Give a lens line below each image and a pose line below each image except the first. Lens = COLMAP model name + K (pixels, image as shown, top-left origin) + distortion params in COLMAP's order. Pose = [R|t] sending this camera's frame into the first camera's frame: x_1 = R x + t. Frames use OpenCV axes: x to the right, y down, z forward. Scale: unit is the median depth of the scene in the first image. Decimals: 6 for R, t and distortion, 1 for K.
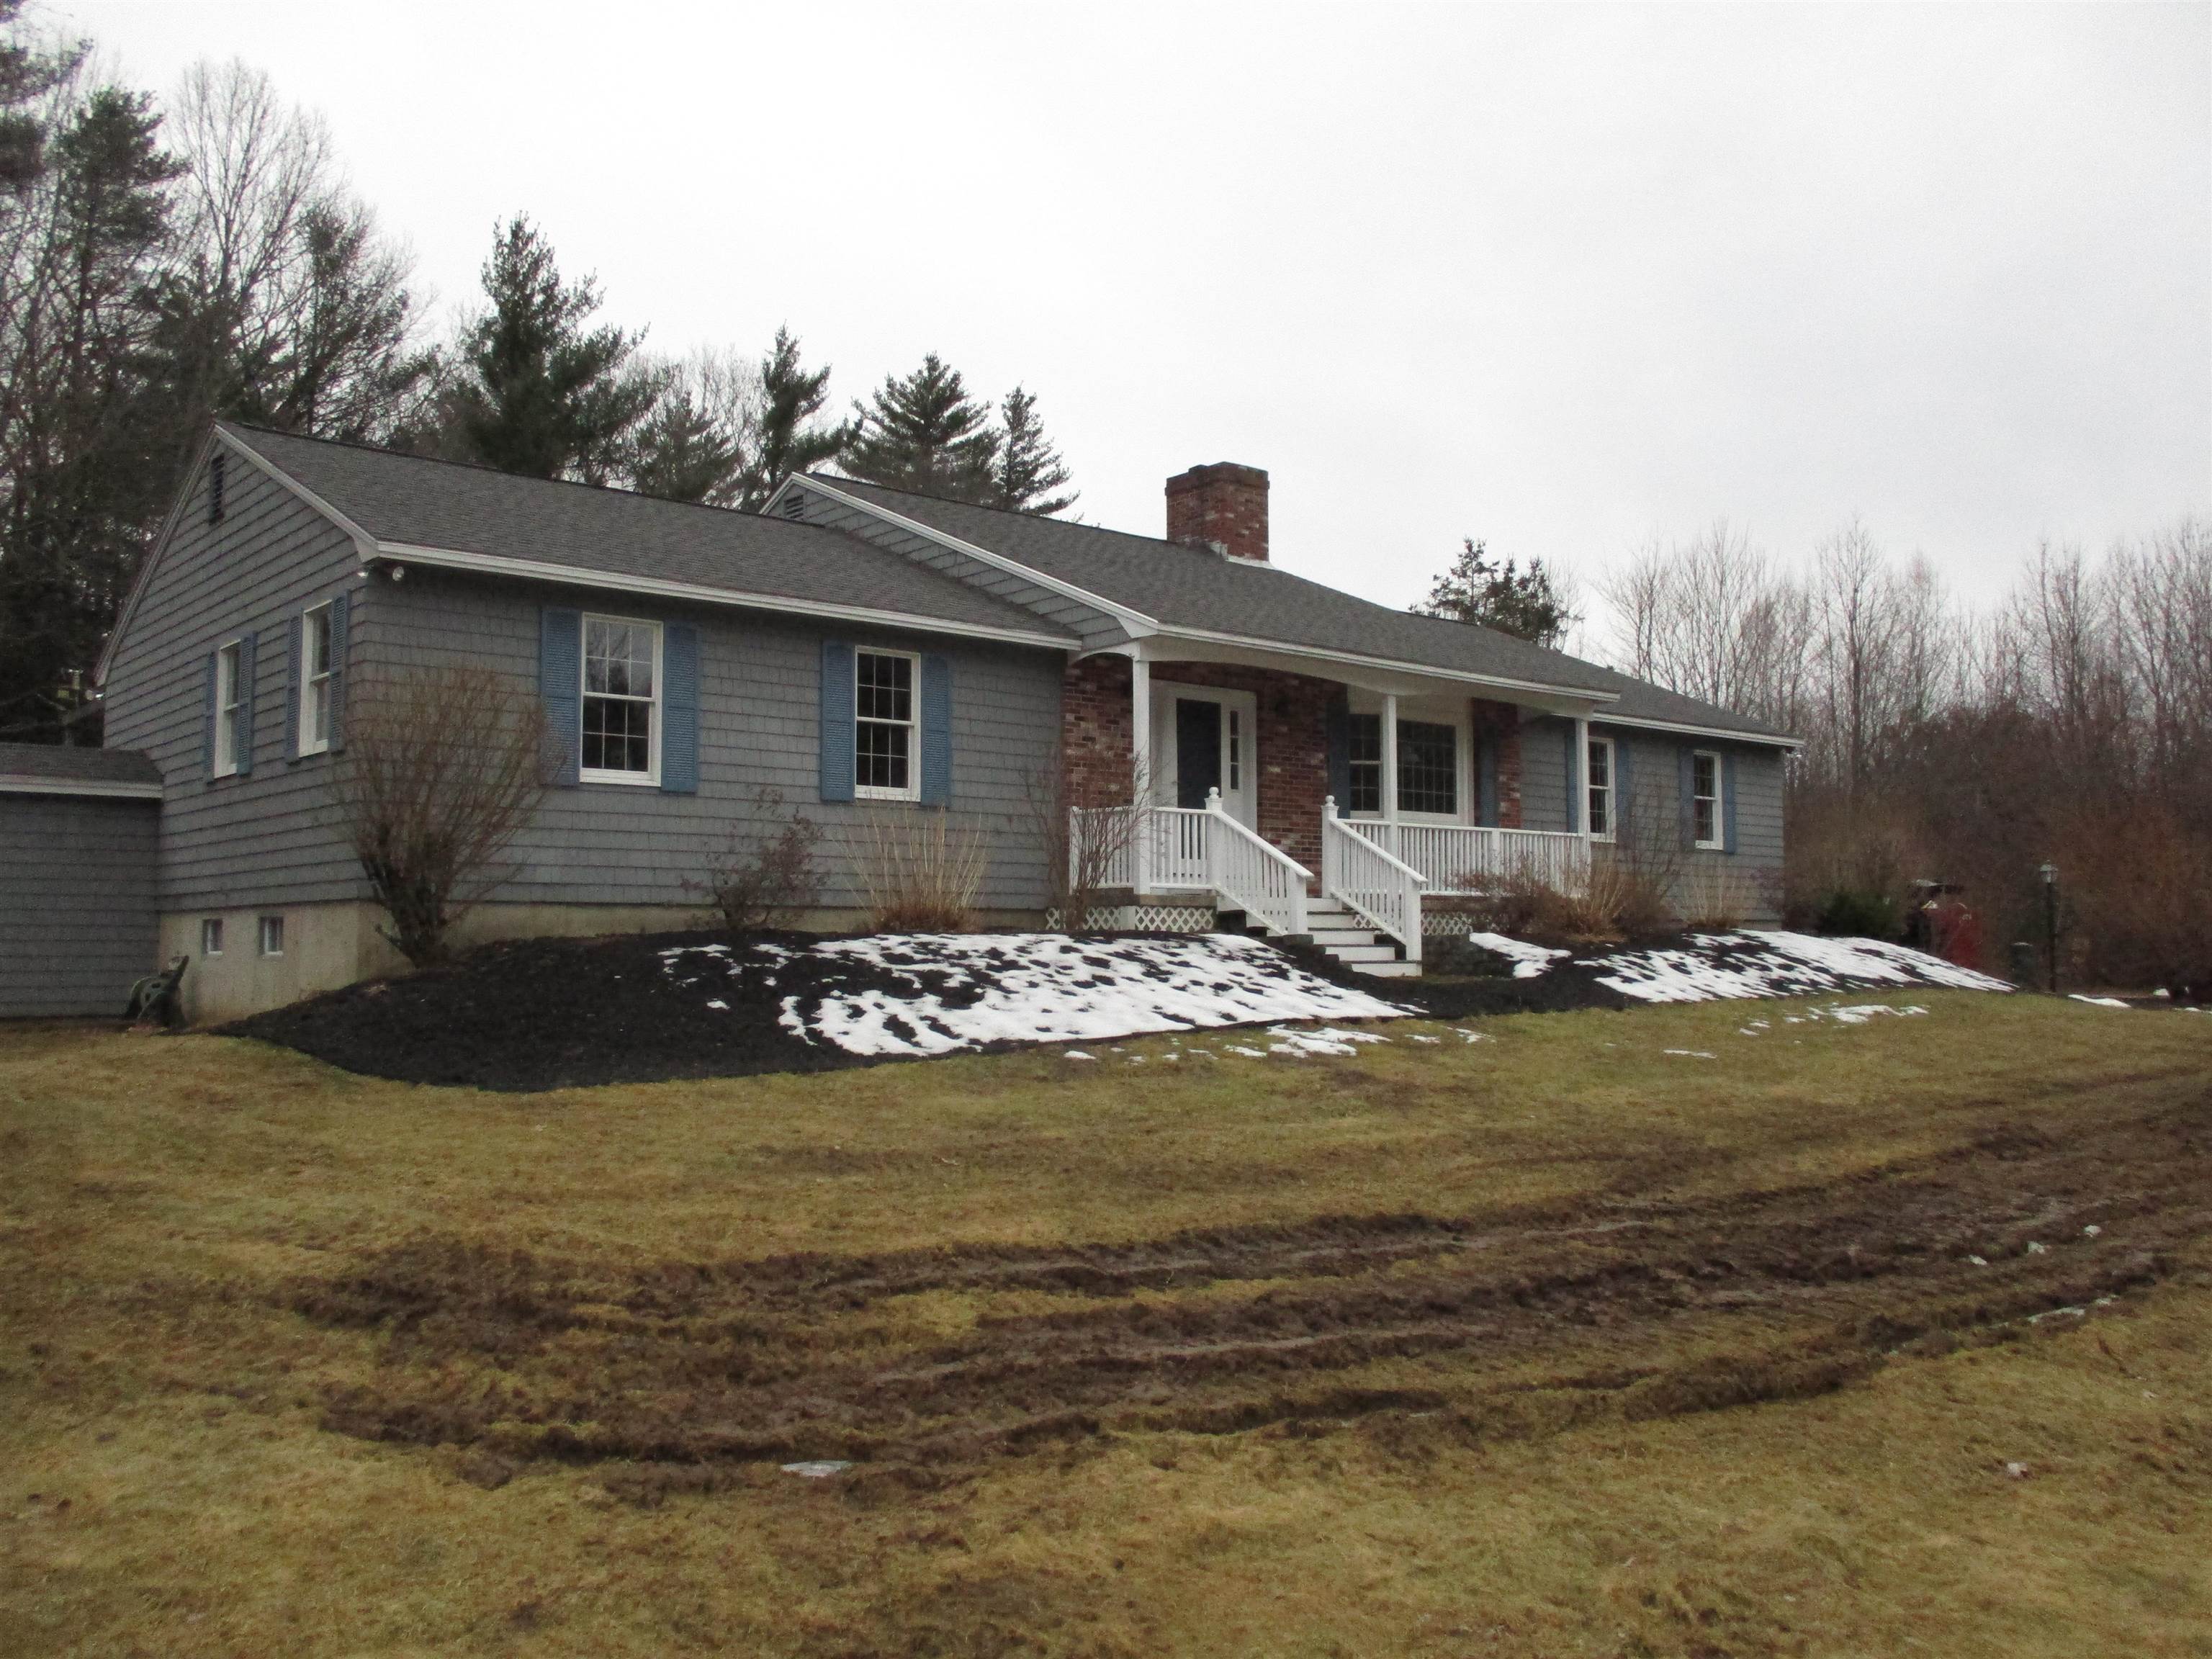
lens RADIAL K [[1905.1, 0, 1106.0], [0, 1905.1, 829.5], [0, 0, 1]] dist [-0.040979, 0.000827]
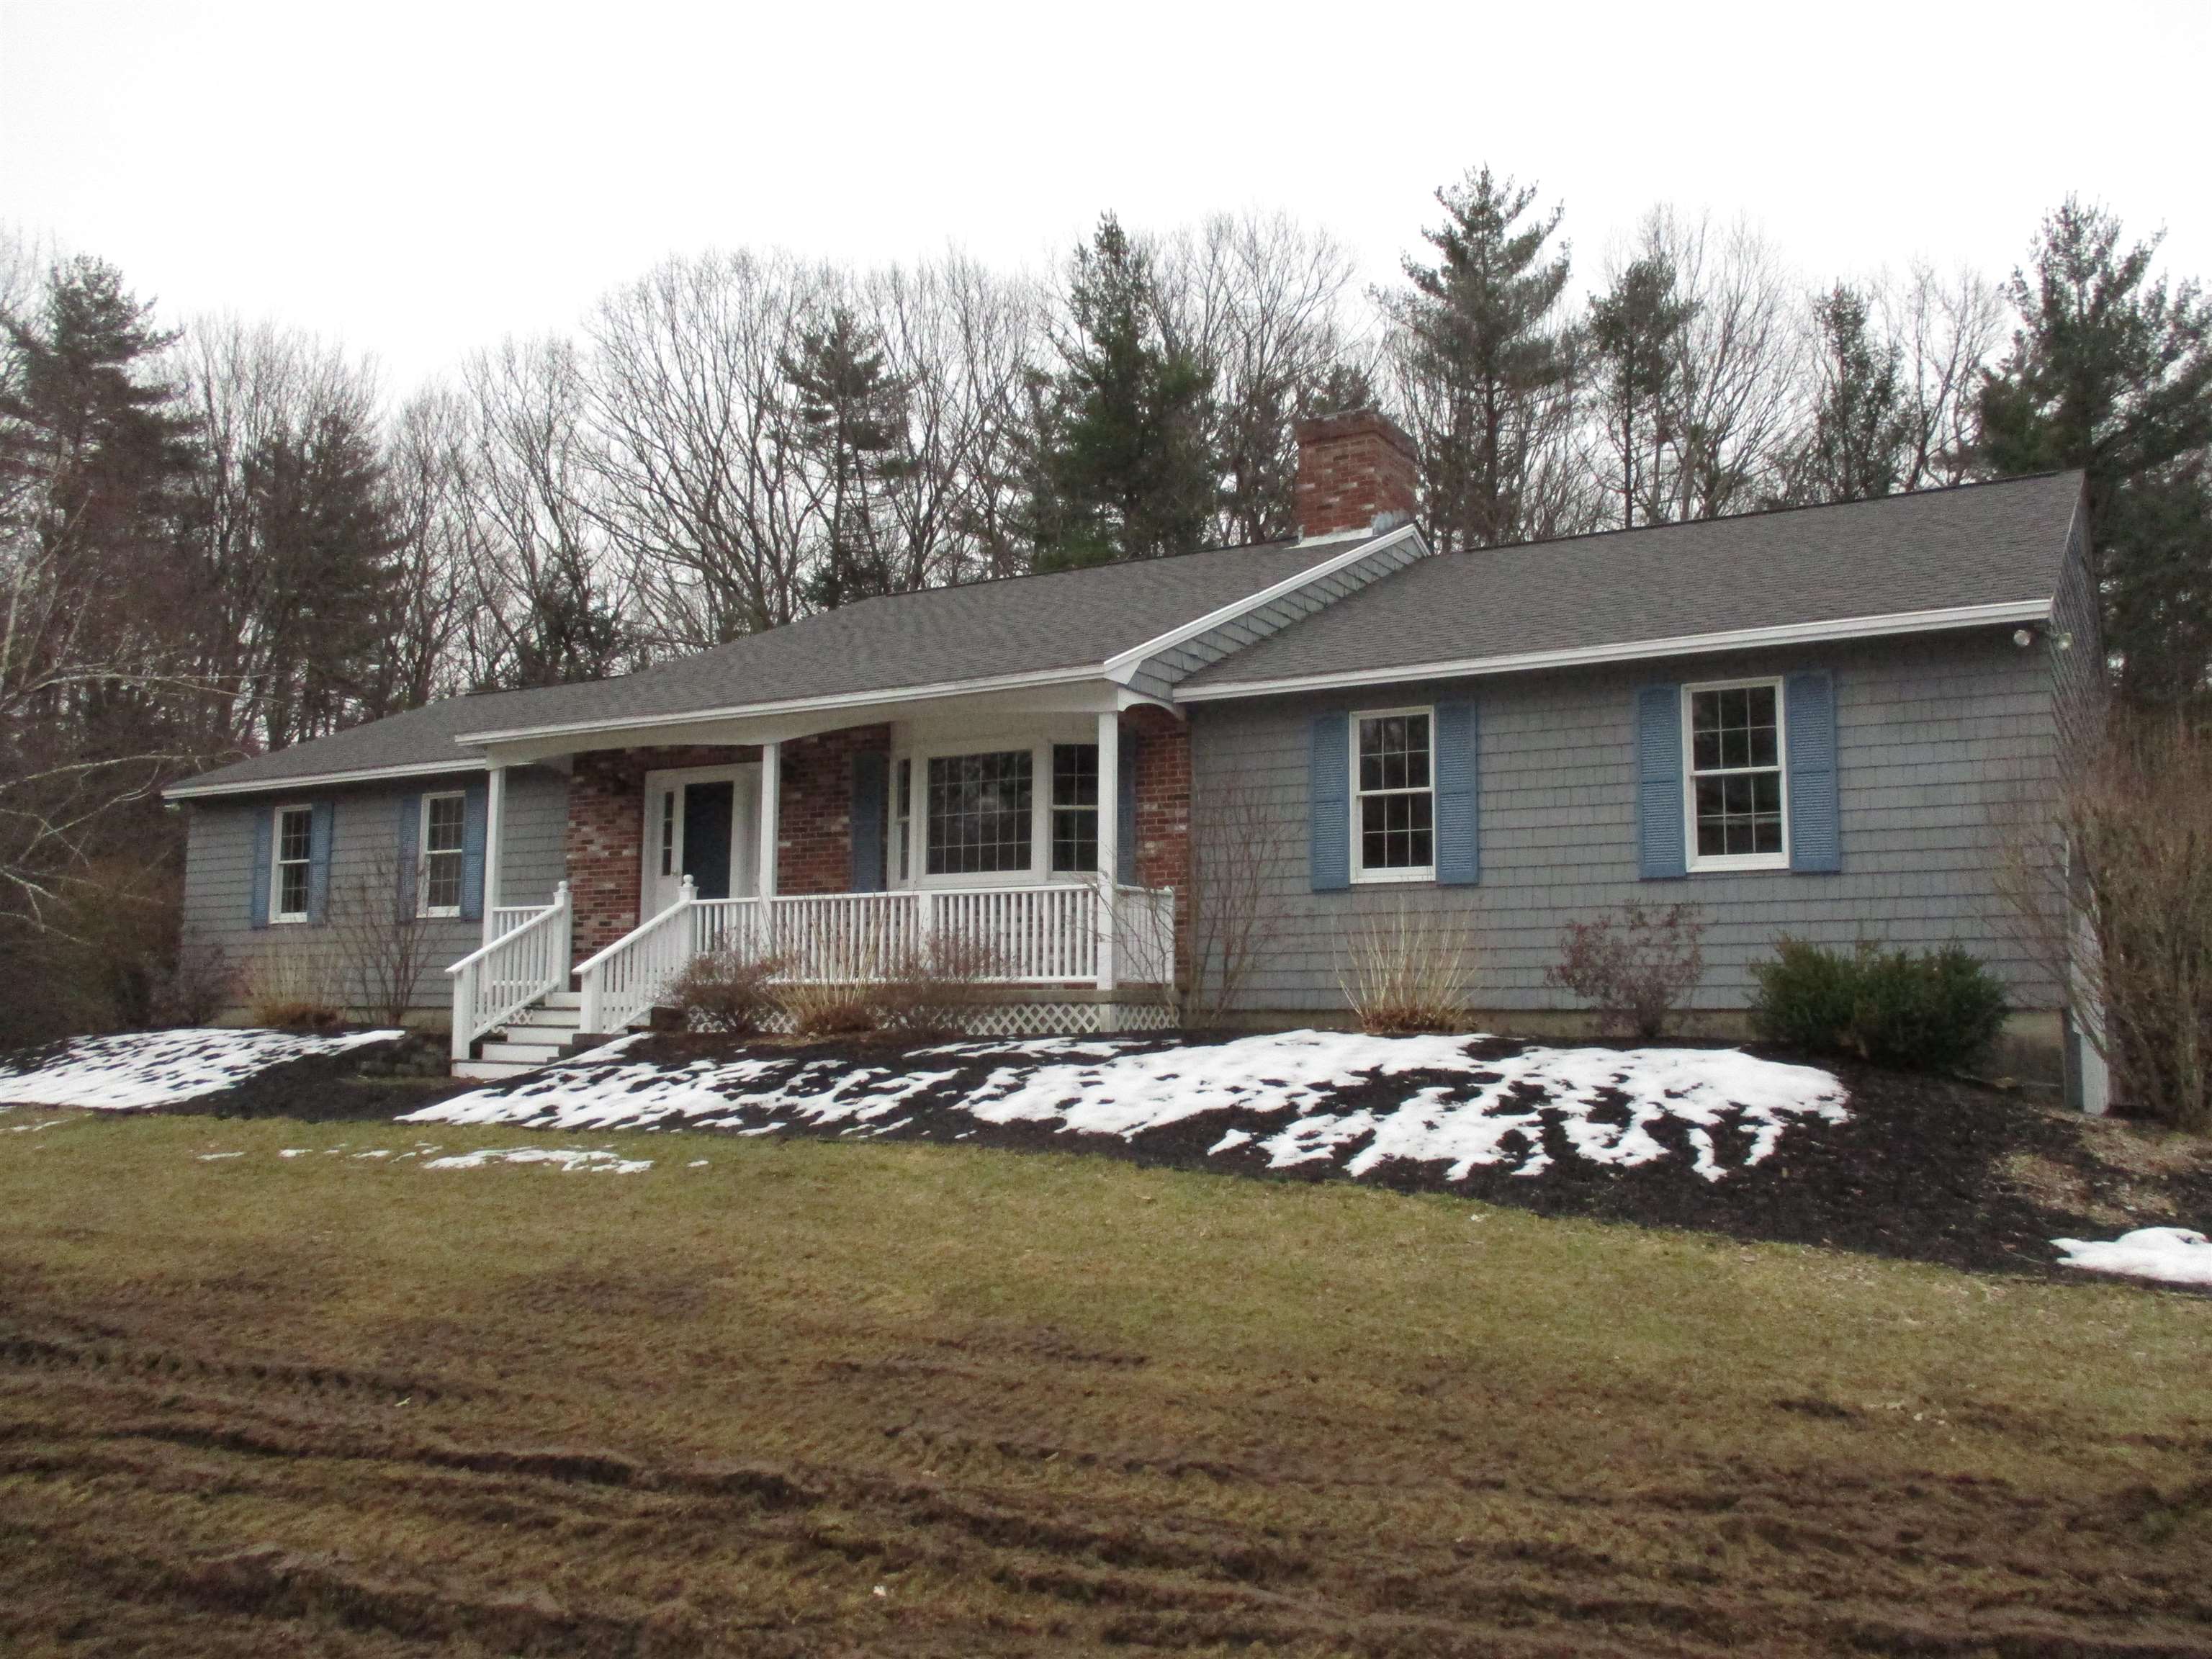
lens RADIAL K [[1905.1, 0, 1106.0], [0, 1905.1, 829.5], [0, 0, 1]] dist [-0.040979, 0.000827]
pose [[0.243316, -0.098058, -0.964978, 0.678327], [0.041221, 0.995023, -0.090717, 0.032870], [0.969071, -0.017705, 0.246148, 0.653112]]
